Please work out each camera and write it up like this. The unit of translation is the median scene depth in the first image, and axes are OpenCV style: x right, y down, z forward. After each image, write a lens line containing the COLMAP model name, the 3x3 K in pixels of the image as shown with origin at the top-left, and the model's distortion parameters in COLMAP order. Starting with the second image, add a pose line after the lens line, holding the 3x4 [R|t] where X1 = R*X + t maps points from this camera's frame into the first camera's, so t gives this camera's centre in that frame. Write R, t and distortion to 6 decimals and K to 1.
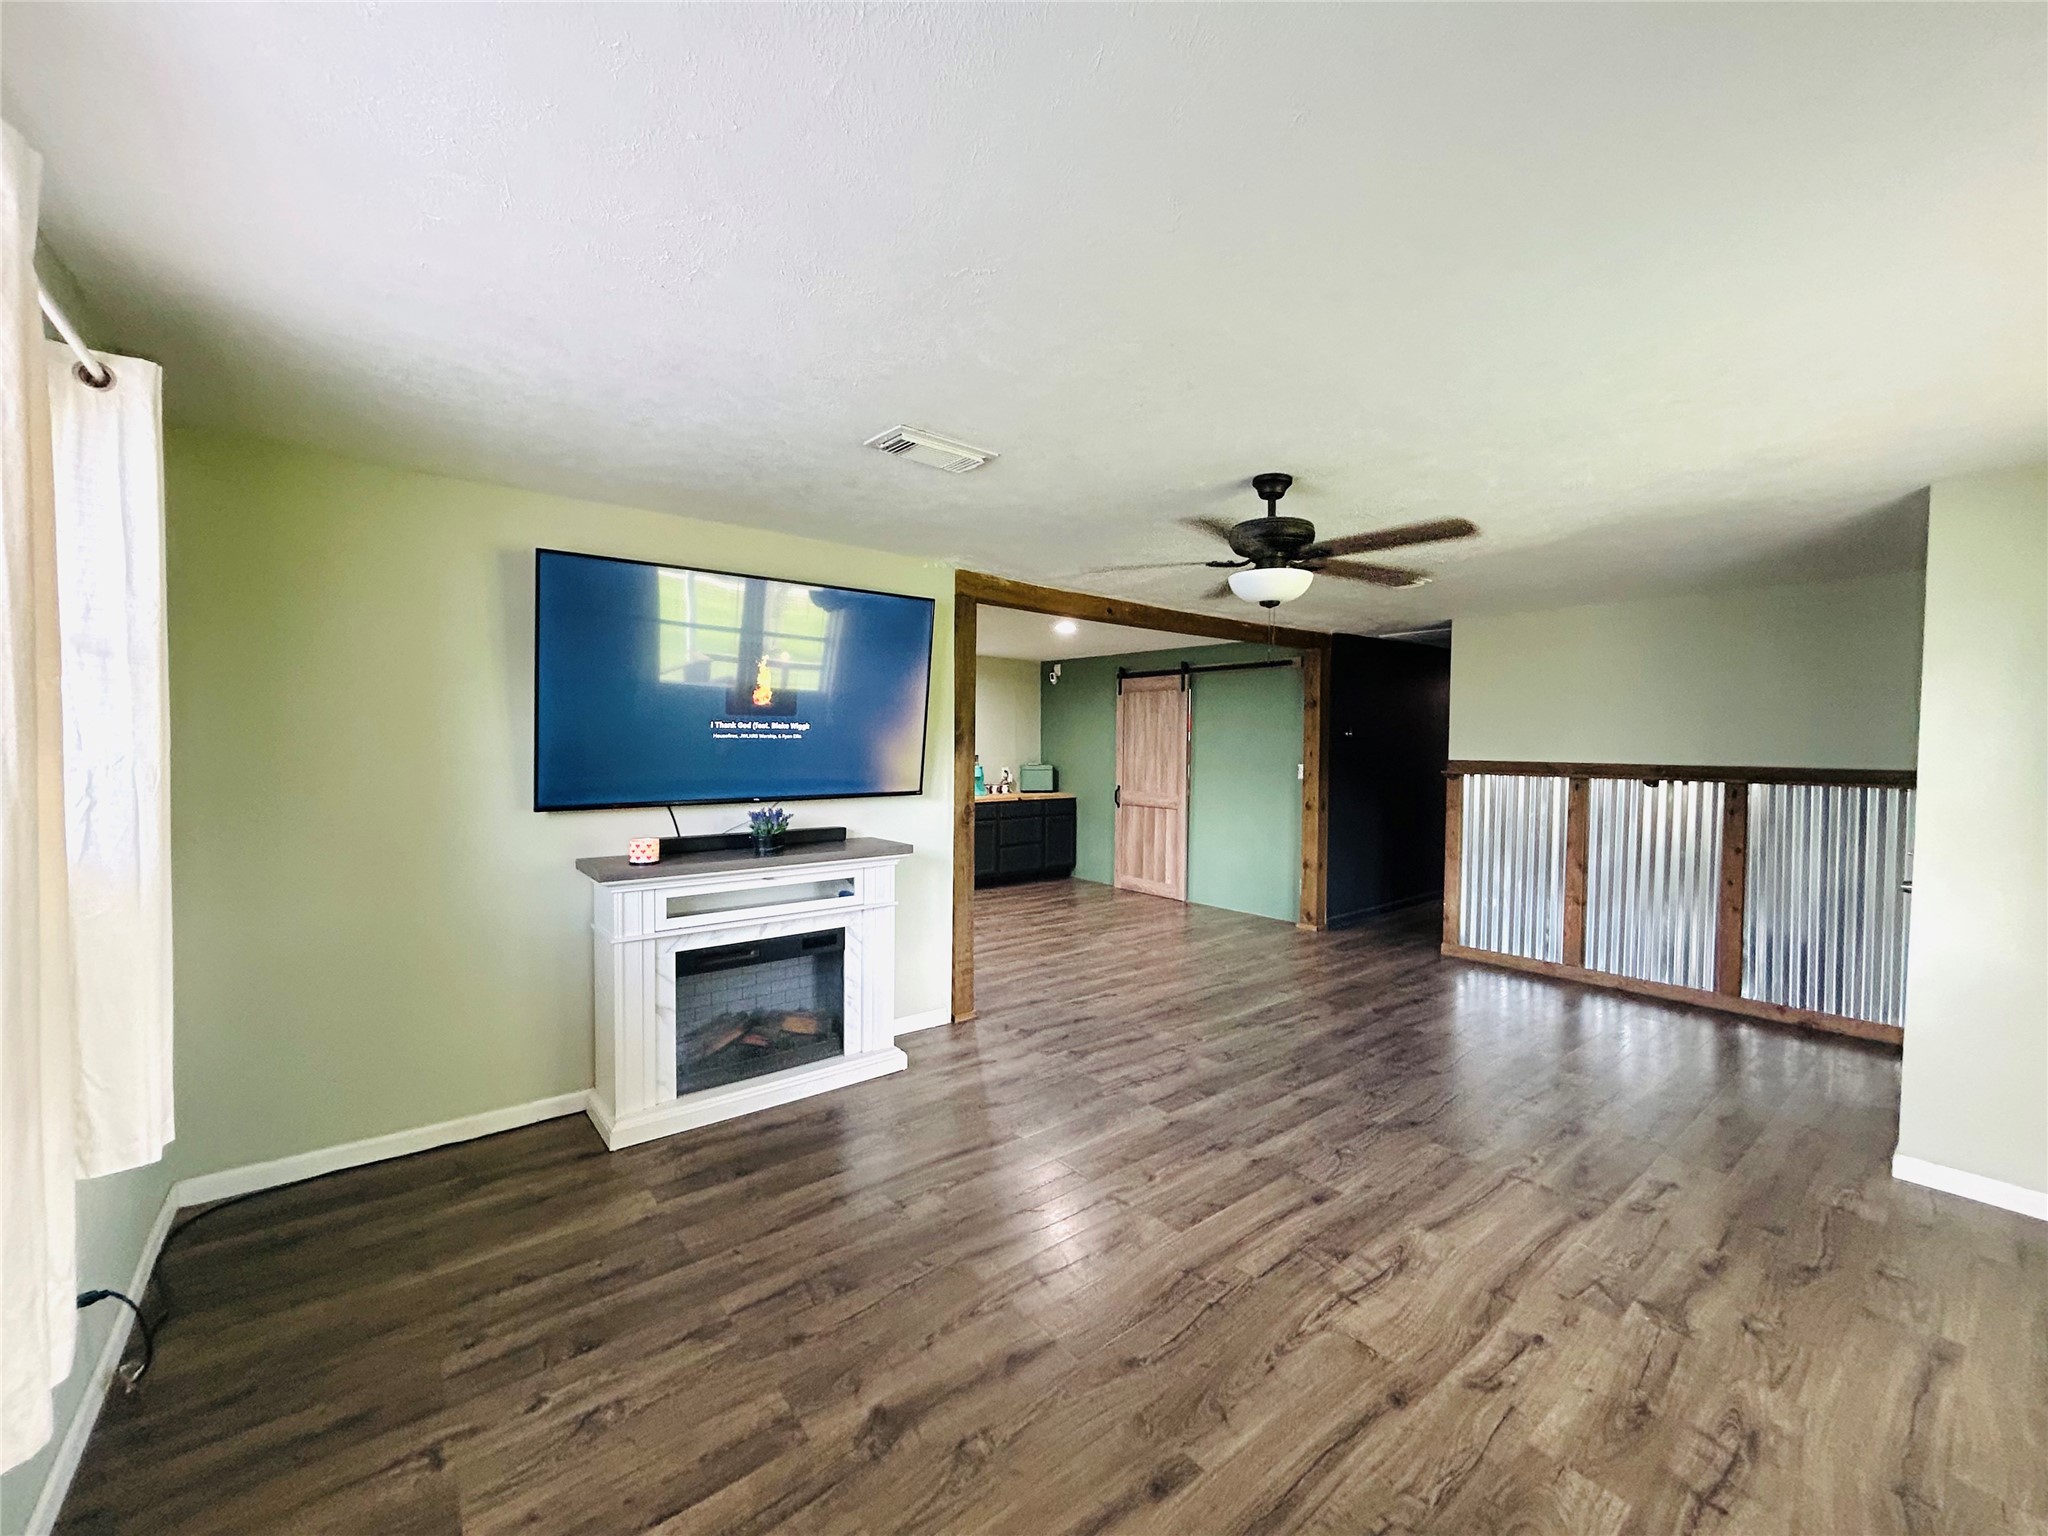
lens RADIAL K [[827.3, 0, 1031.1], [0, 827.3, 764.5], [0, 0, 1]] dist [0.001883, 0.000047]
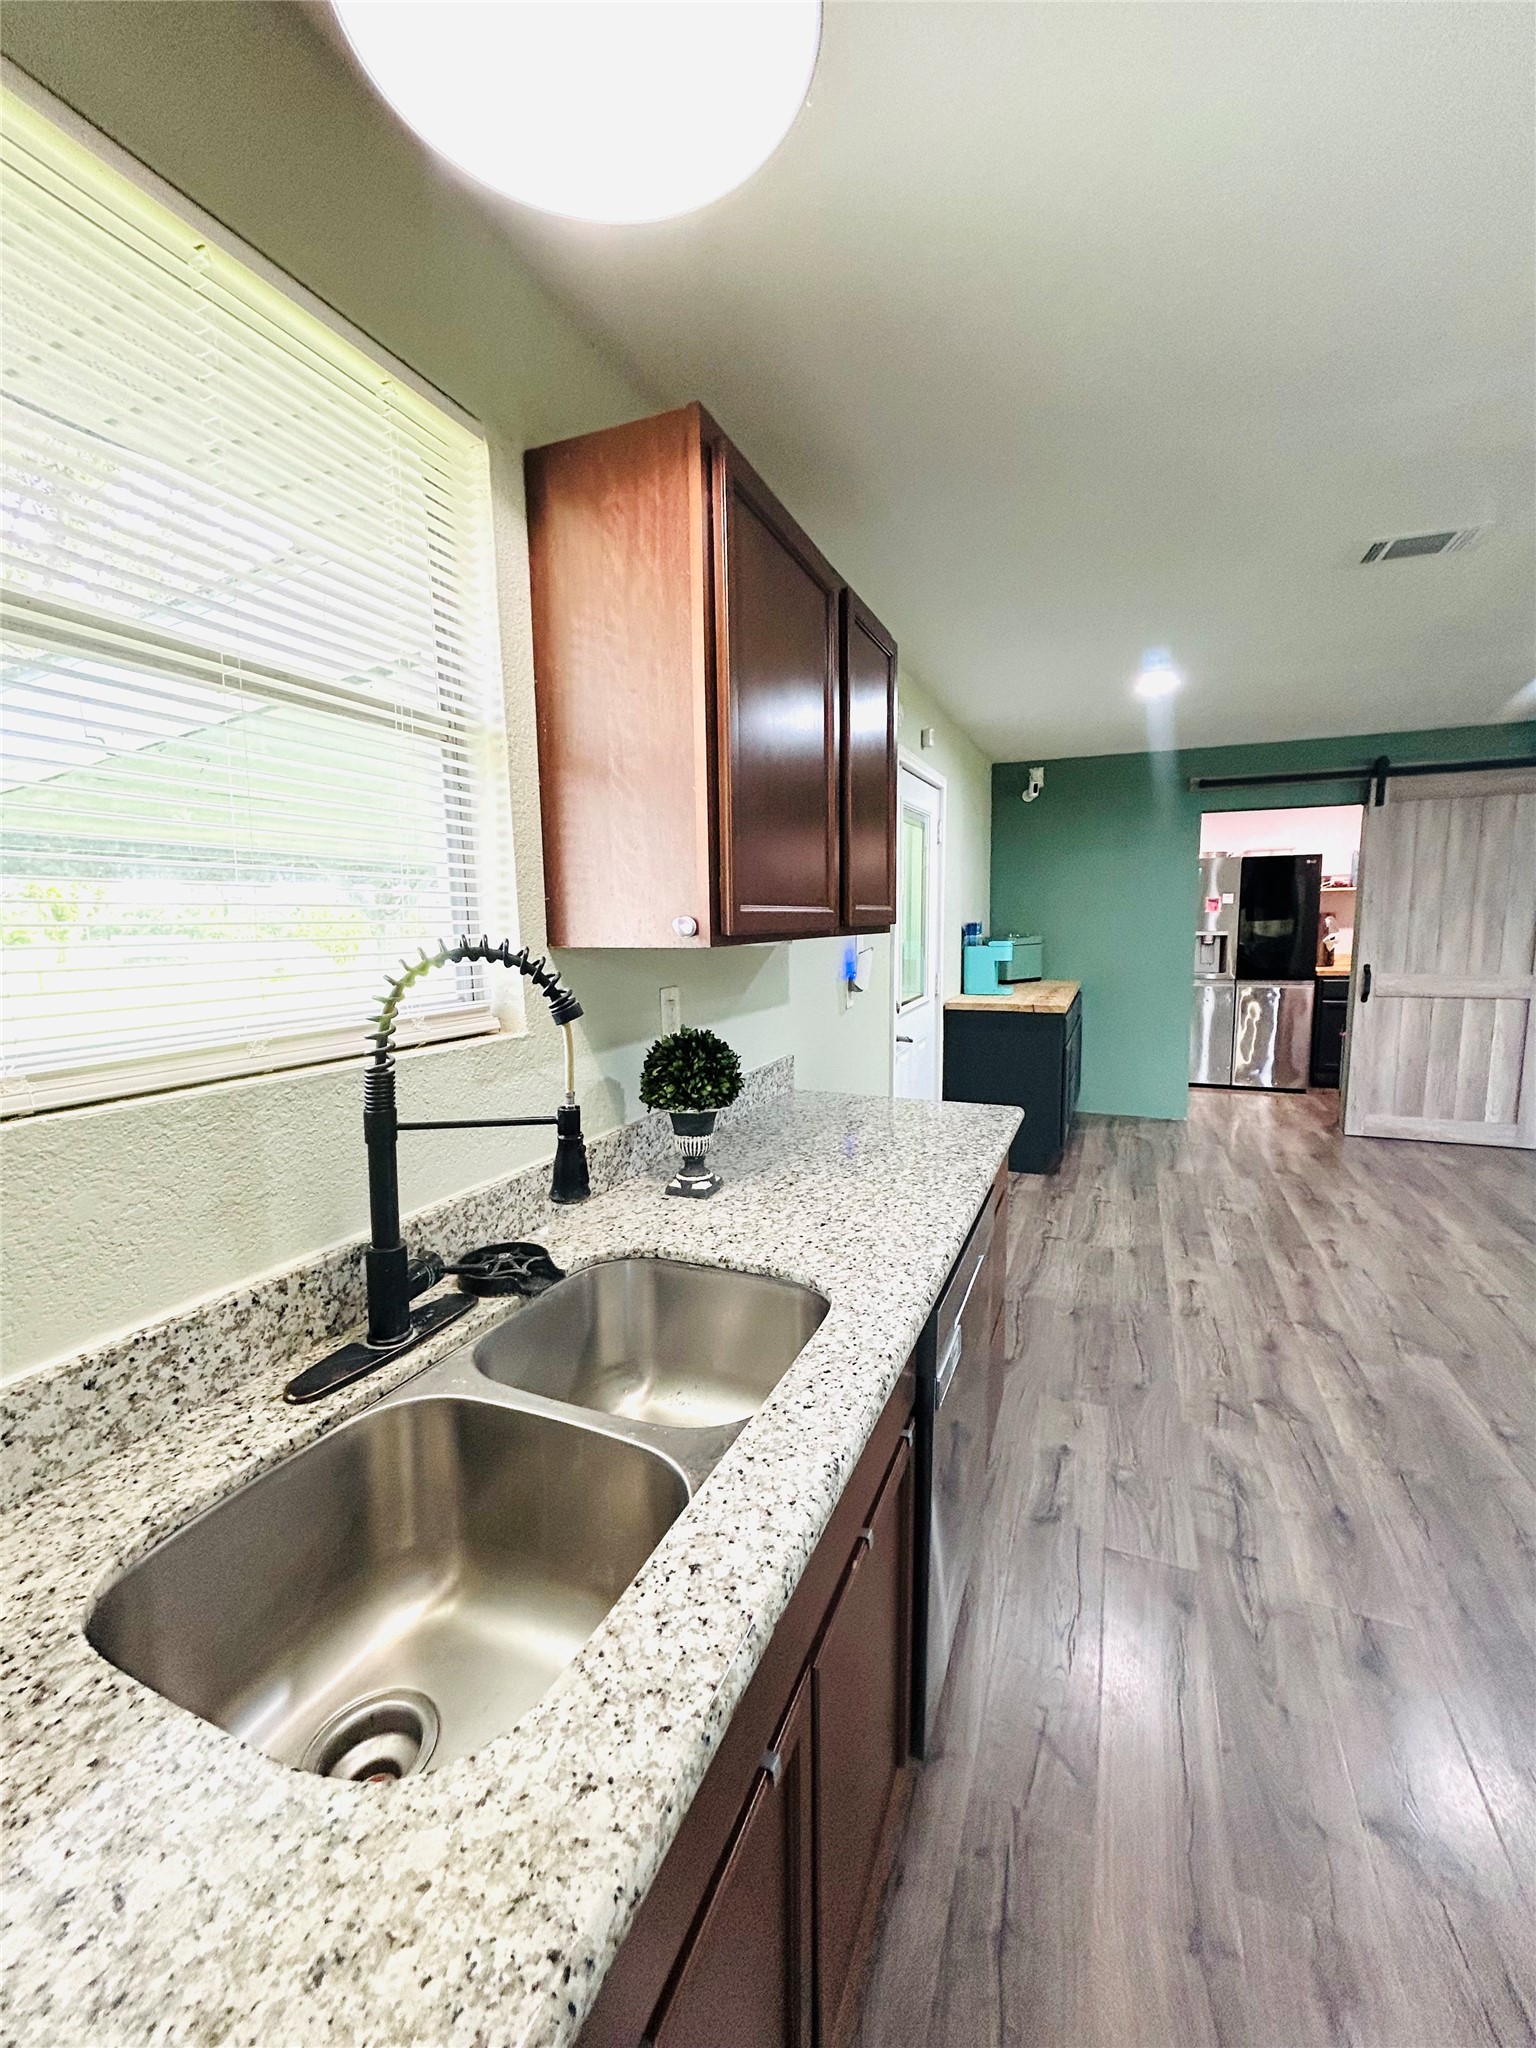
lens RADIAL K [[827.3, 0, 764.3], [0, 827.3, 1032.2], [0, 0, 1]] dist [0.001883, 0.000047]
pose [[0.881851, -0.078088, 0.465017, -0.557006], [0.025446, 0.992636, 0.118433, -0.007163], [-0.470841, -0.092608, 0.877344, 0.689432]]
